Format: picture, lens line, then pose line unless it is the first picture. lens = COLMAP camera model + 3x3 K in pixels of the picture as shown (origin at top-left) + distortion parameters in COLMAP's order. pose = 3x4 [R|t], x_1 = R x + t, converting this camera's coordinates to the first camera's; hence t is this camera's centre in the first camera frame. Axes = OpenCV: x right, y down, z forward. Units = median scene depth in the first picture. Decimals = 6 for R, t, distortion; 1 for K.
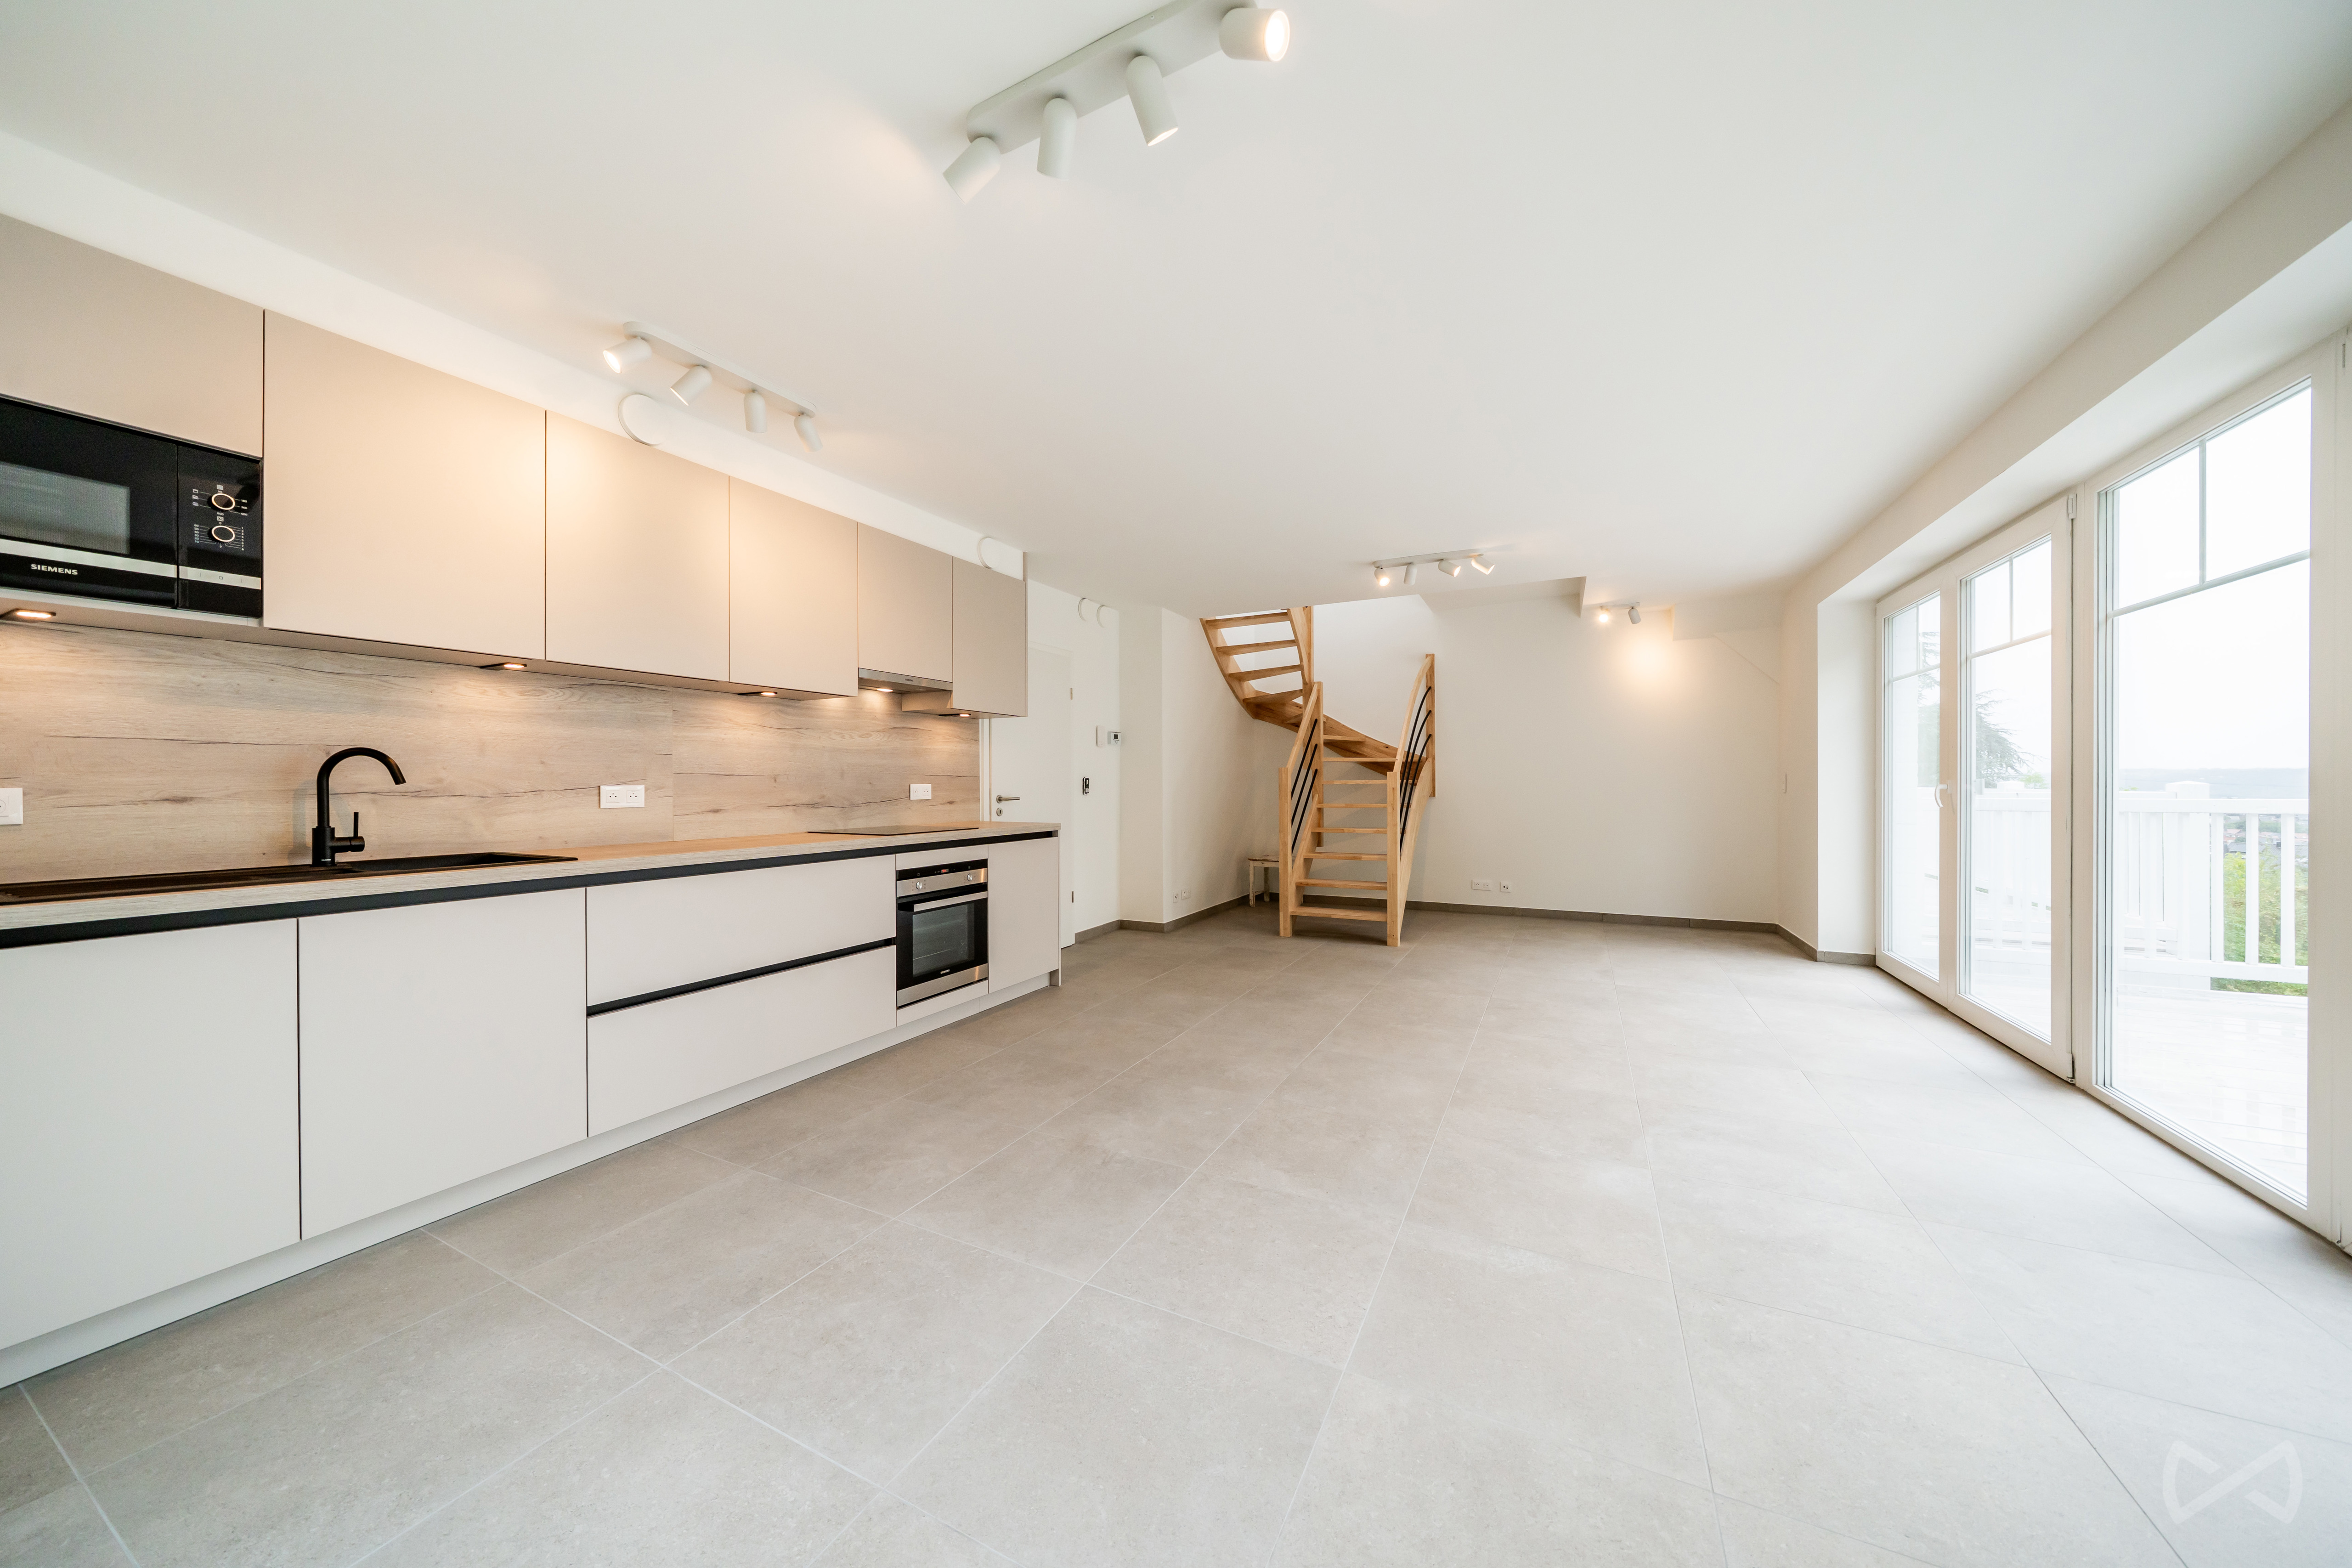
lens RADIAL K [[791.4, 0, 1167.1], [0, 791.4, 783.4], [0, 0, 1]] dist [-0.009543, 0.000663]
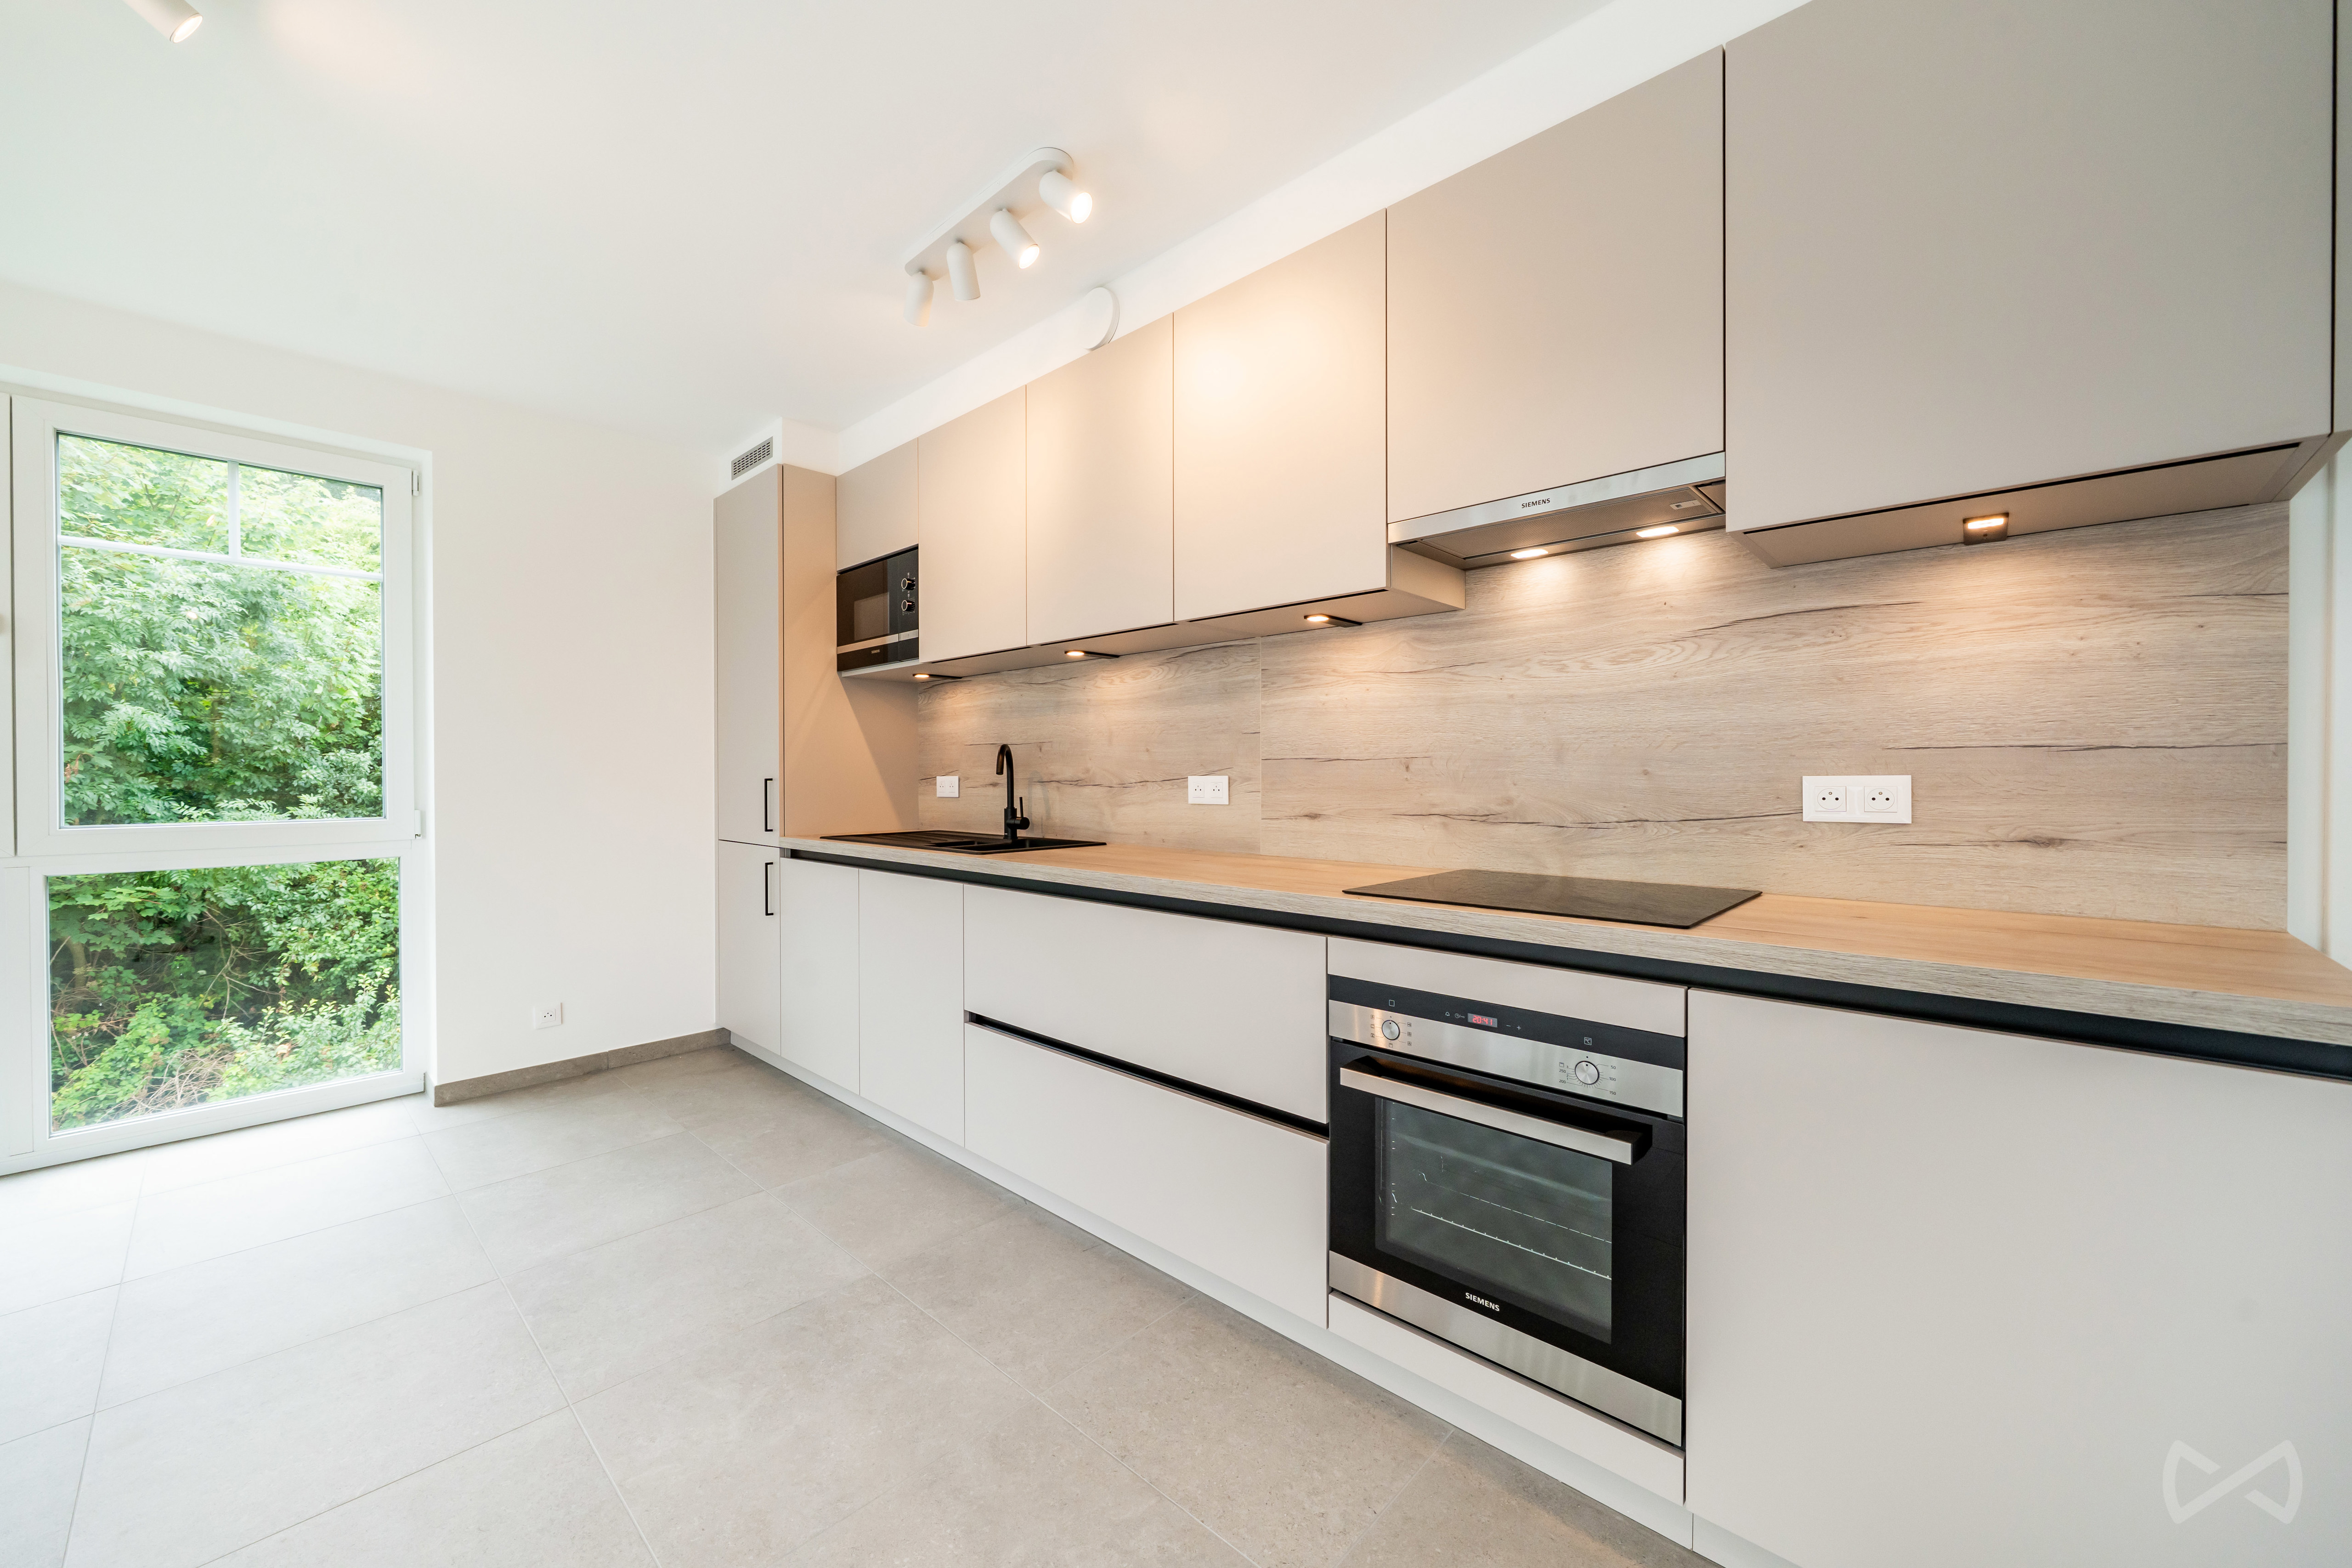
lens RADIAL K [[895.7, 0, 1165.9], [0, 895.7, 781.5], [0, 0, 1]] dist [-0.006478, 0.000027]
pose [[-0.280957, 0.011668, -0.959649, 0.166038], [0.001772, 0.999931, 0.011639, -0.002346], [0.959719, 0.001569, -0.280959, 1.131847]]
